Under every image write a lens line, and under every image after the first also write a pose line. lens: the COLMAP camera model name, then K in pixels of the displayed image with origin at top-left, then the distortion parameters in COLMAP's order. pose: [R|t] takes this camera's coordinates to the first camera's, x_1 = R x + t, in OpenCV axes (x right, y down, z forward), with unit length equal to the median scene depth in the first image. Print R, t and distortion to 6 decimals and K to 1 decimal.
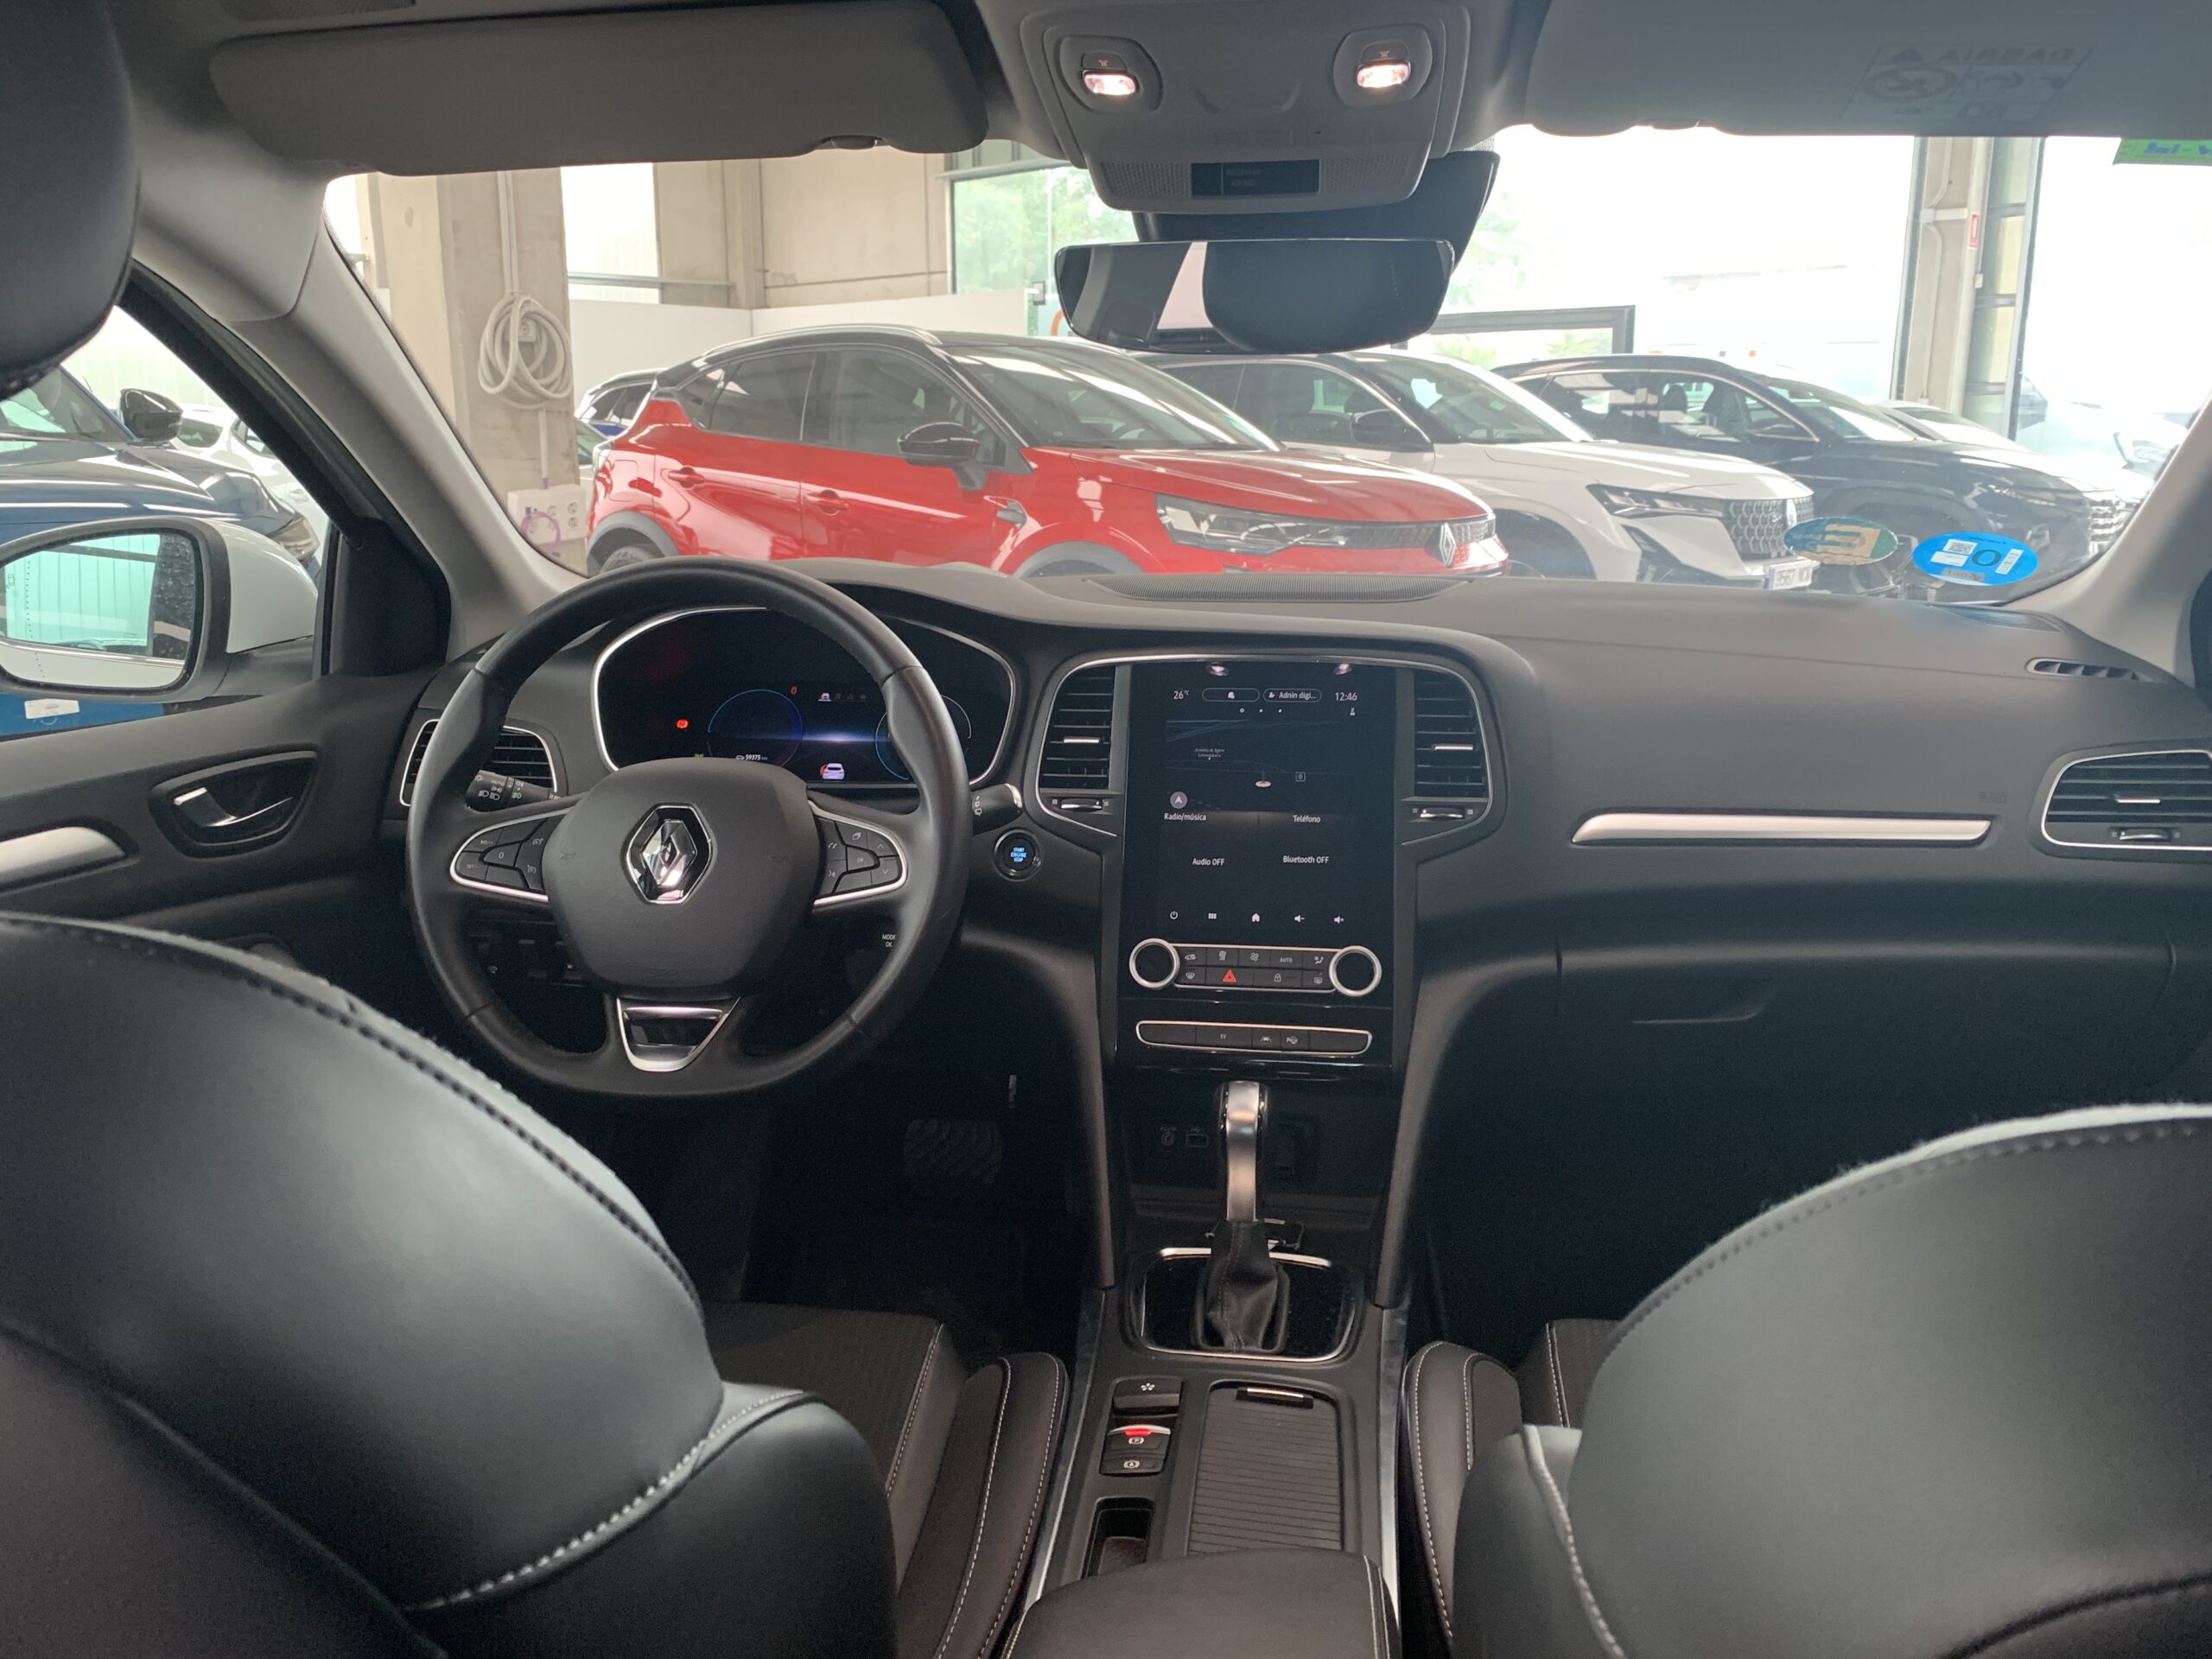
lens RADIAL K [[1659.9, 0, 1090.6], [0, 1659.9, 813.7], [0, 0, 1]] dist [0.087784, -0.003418]
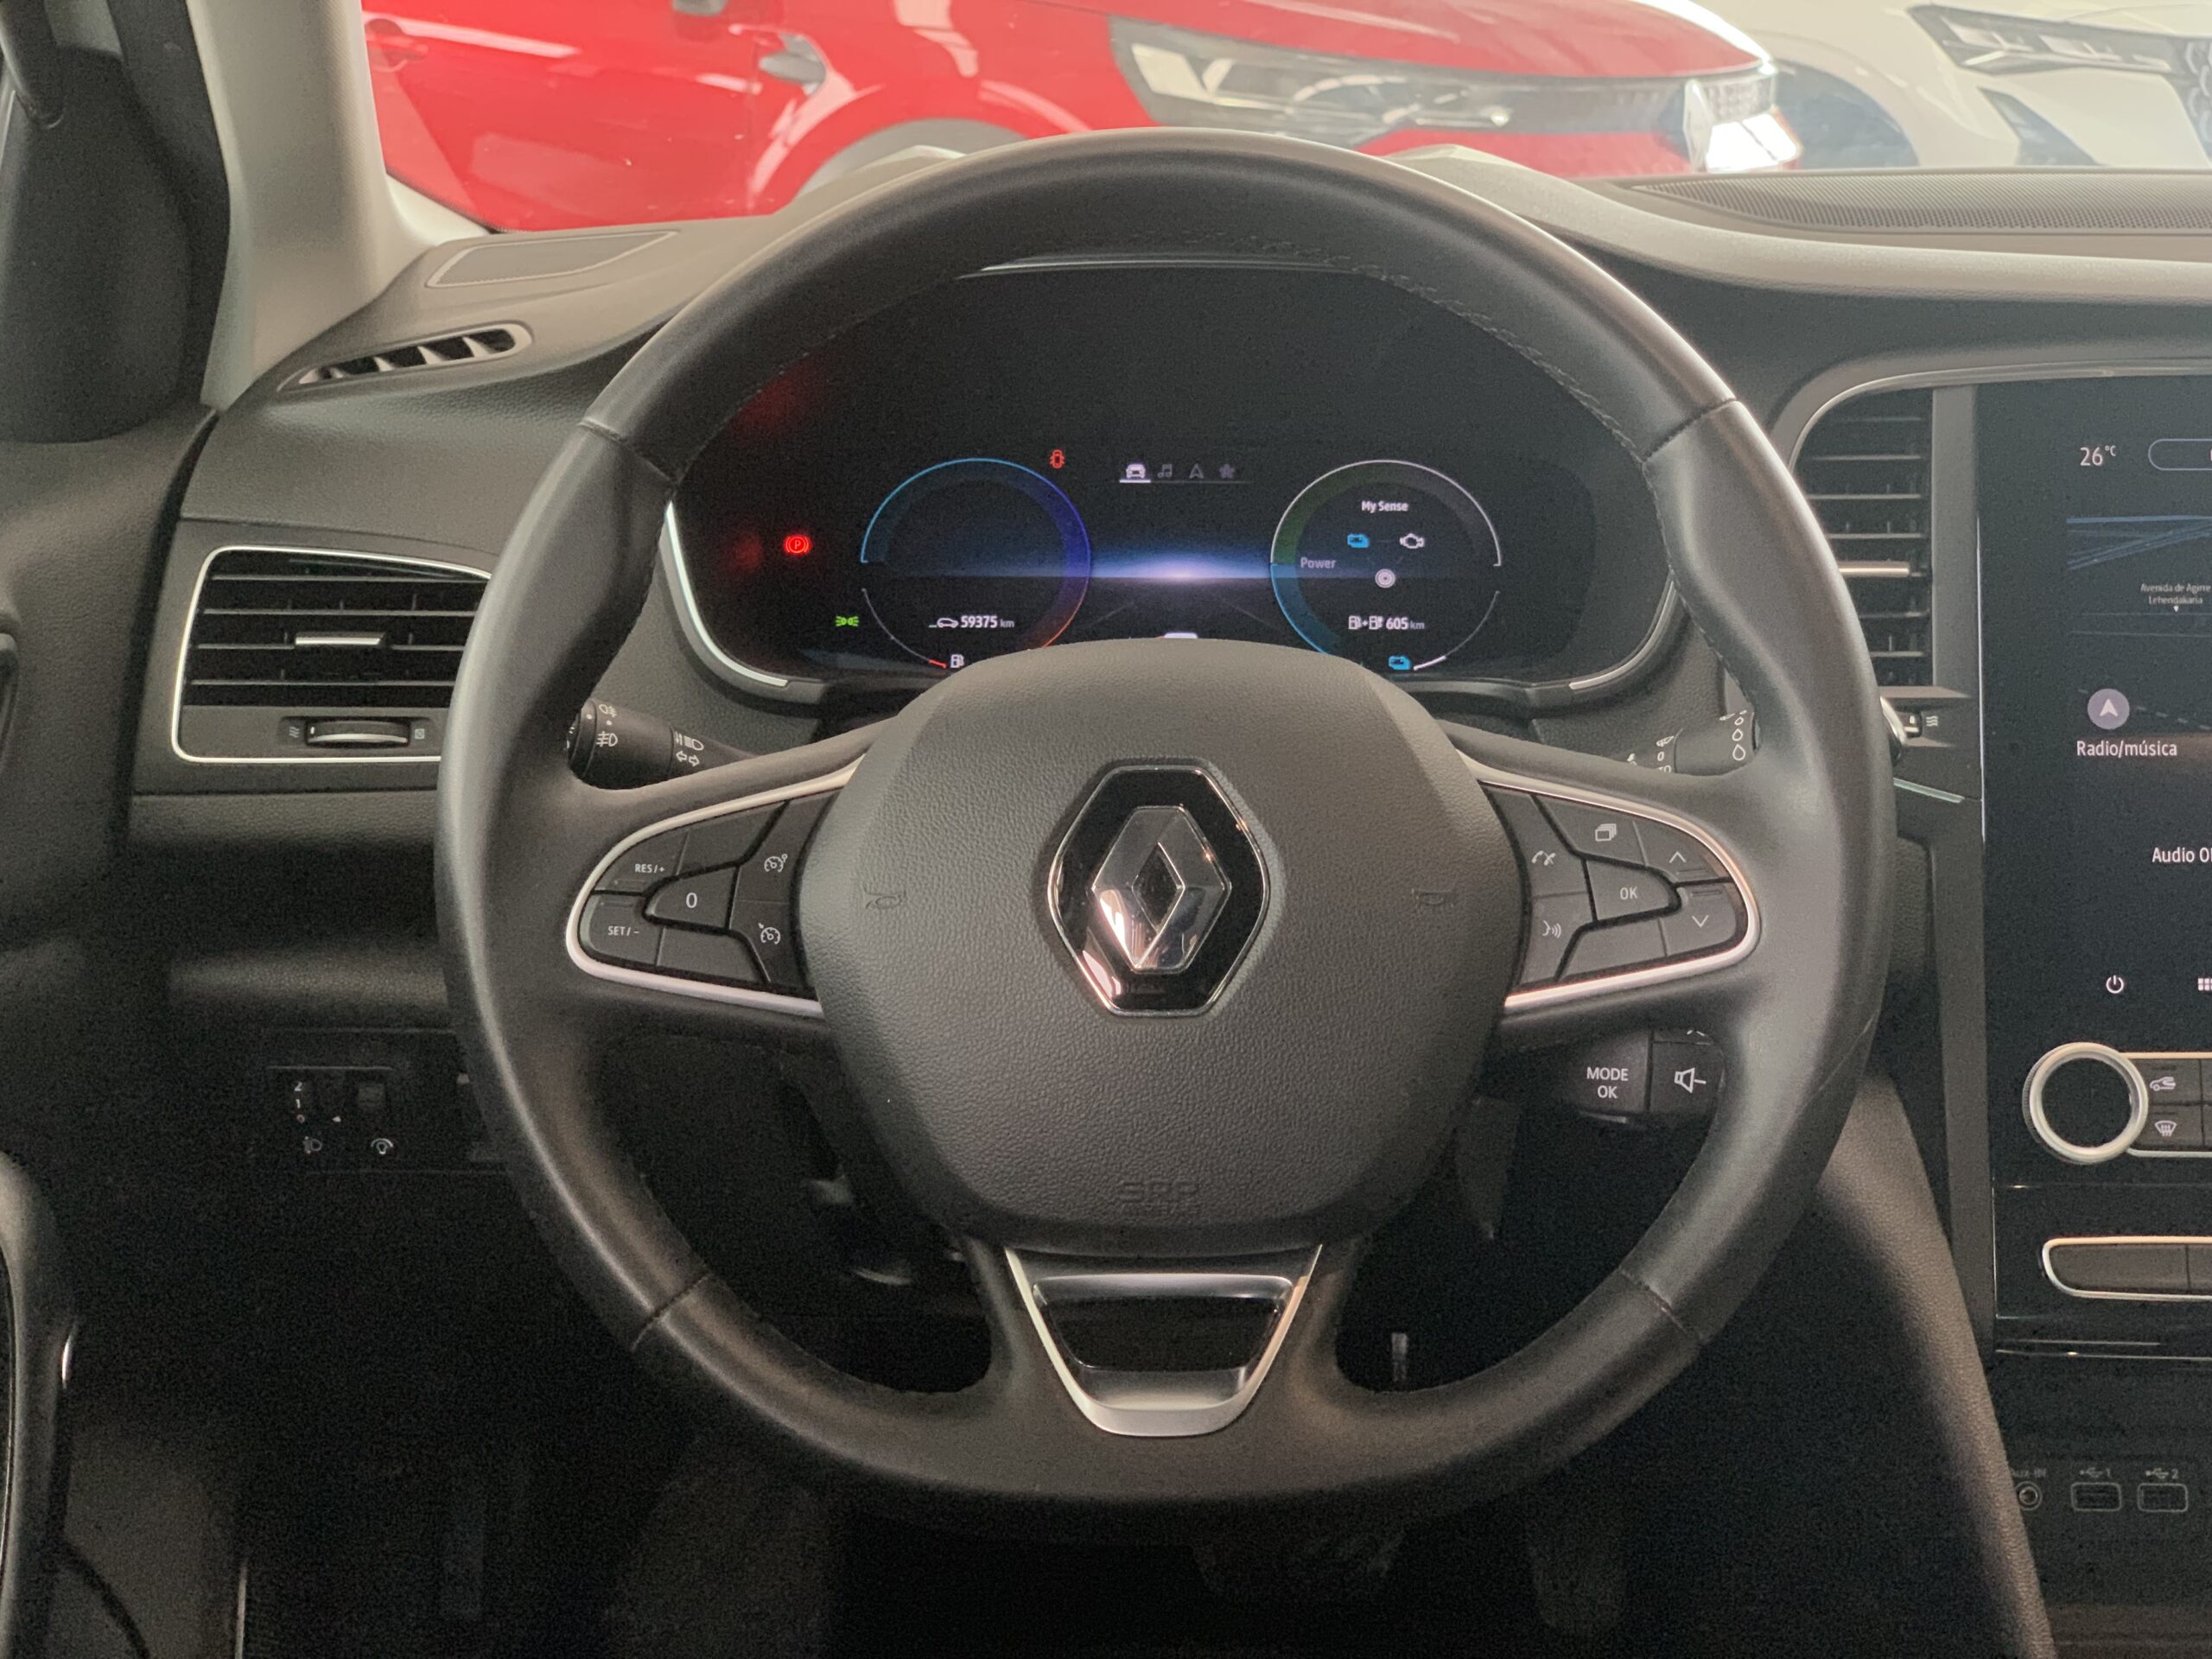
lens RADIAL K [[3323.7, 0, 1111.5], [0, 3323.7, 843.4], [0, 0, 1]] dist [0.025332, 0.000000]
pose [[0.995530, -0.025435, 0.090959, -0.280626], [0.020851, 0.998481, 0.050994, -0.022884], [-0.092118, -0.048869, 0.994548, 0.186582]]
